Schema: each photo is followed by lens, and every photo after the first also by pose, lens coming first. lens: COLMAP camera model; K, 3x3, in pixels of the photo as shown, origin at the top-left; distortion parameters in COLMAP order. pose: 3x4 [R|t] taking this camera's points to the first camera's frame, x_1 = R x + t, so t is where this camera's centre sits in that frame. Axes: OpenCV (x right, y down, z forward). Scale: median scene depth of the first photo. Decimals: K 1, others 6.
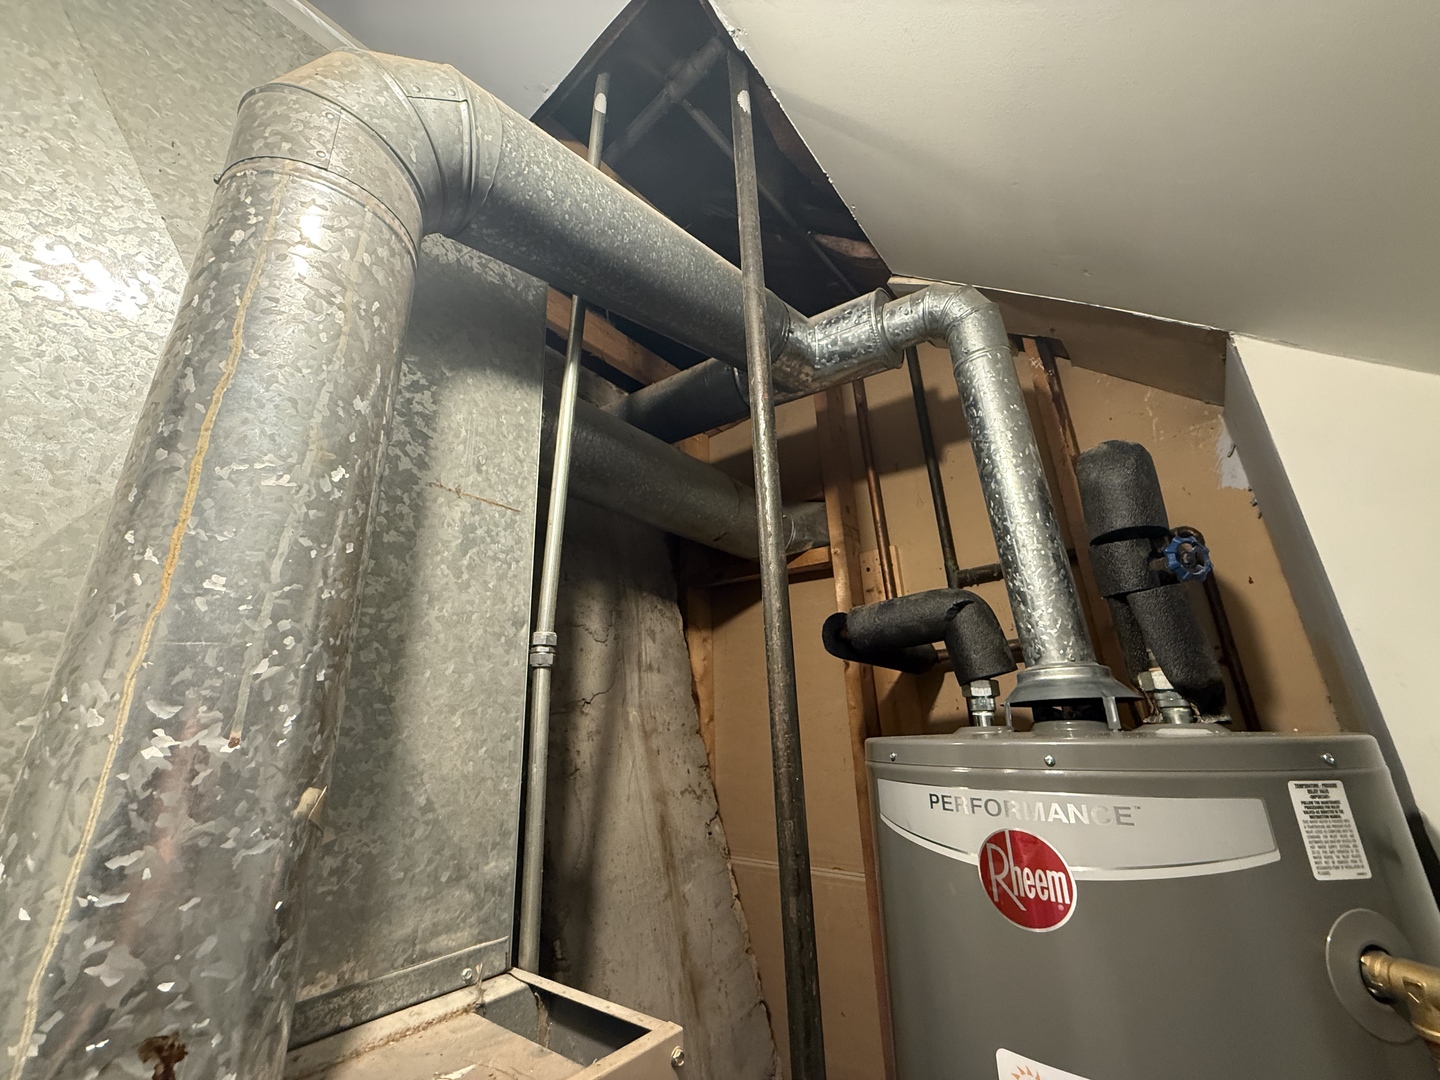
lens RADIAL K [[575.9, 0, 717.5], [0, 575.9, 541.8], [0, 0, 1]] dist [0.000200, 0.000160]
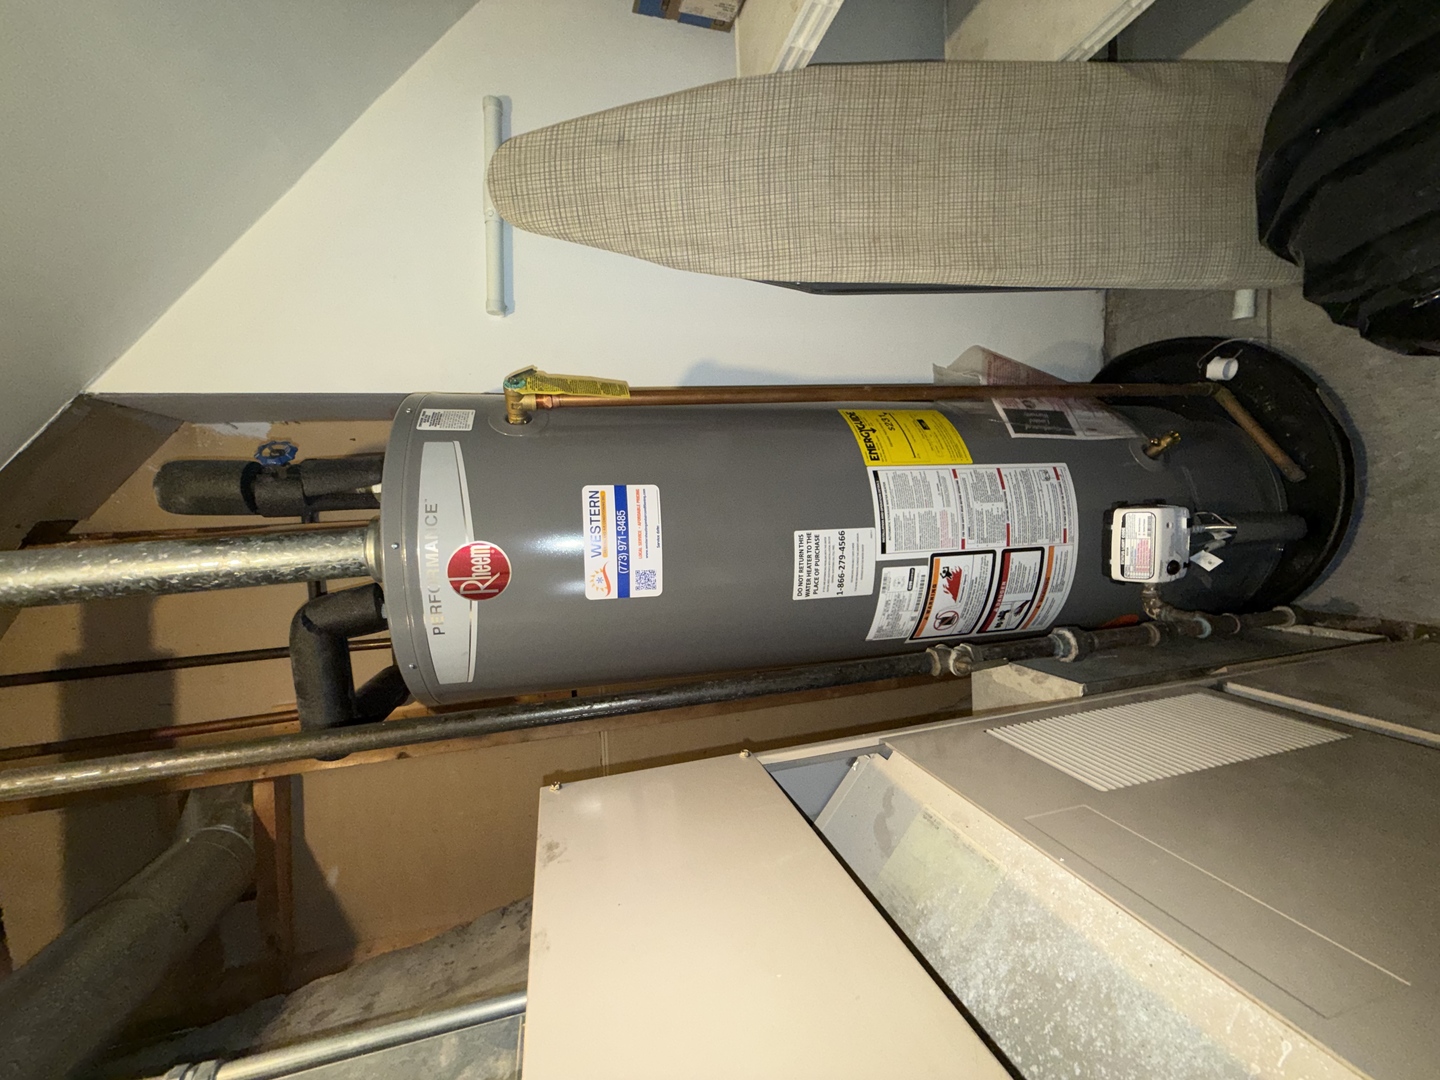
lens RADIAL K [[575.9, 0, 717.5], [0, 575.9, 541.8], [0, 0, 1]] dist [0.000200, 0.000160]
pose [[-0.161209, -0.798926, 0.579422, -0.258171], [0.868290, 0.164263, 0.468071, 0.288653], [-0.469131, 0.578563, 0.667218, -0.228992]]
